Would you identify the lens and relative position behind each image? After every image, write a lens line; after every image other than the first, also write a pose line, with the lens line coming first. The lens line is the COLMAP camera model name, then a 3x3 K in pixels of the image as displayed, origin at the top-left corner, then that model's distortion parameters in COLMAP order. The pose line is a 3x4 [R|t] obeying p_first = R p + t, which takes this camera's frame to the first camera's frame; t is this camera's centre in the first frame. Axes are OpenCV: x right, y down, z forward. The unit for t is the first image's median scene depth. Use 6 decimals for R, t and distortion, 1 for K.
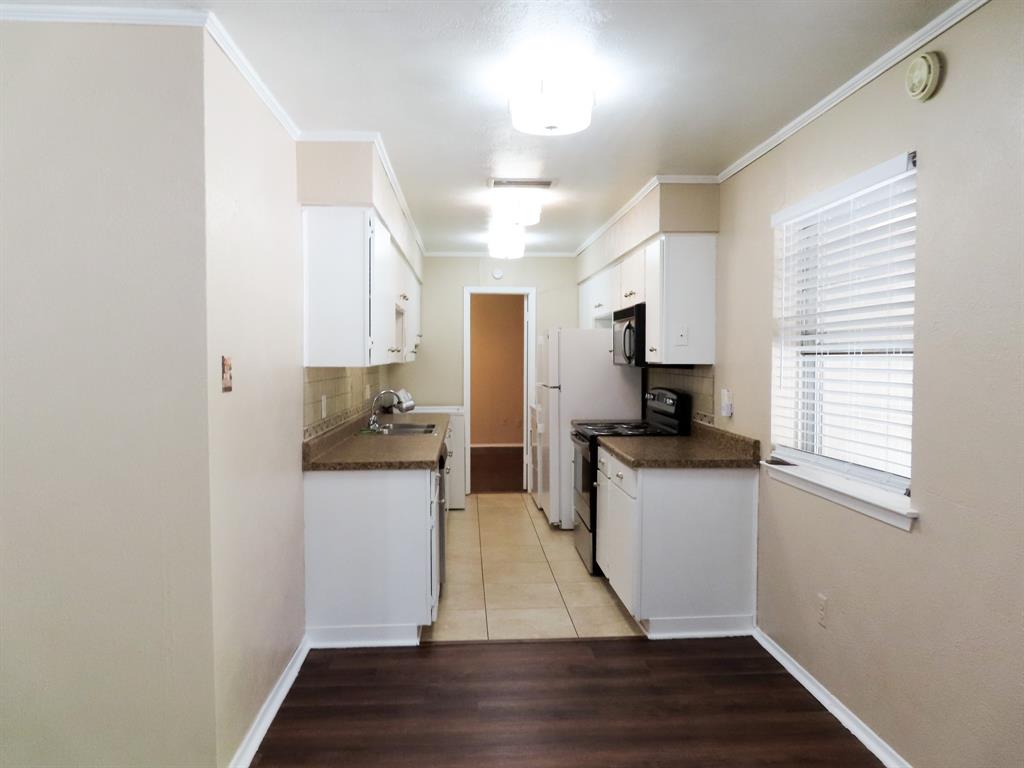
lens RADIAL K [[739.0, 0, 514.8], [0, 739.0, 384.6], [0, 0, 1]] dist [-0.012692, 0.010388]
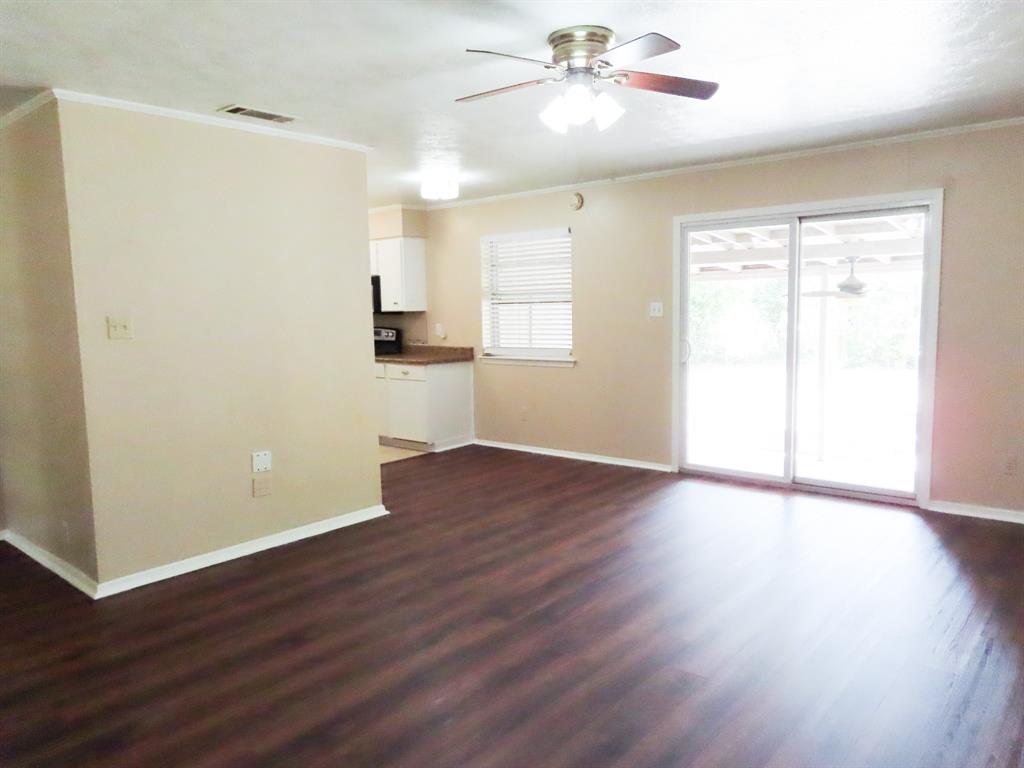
lens RADIAL K [[739.0, 0, 509.8], [0, 739.0, 379.0], [0, 0, 1]] dist [-0.012692, 0.010388]
pose [[0.701096, -0.081955, 0.708341, -1.077163], [0.045580, 0.996492, 0.070180, 0.025600], [-0.711608, -0.016917, 0.702373, -0.516505]]
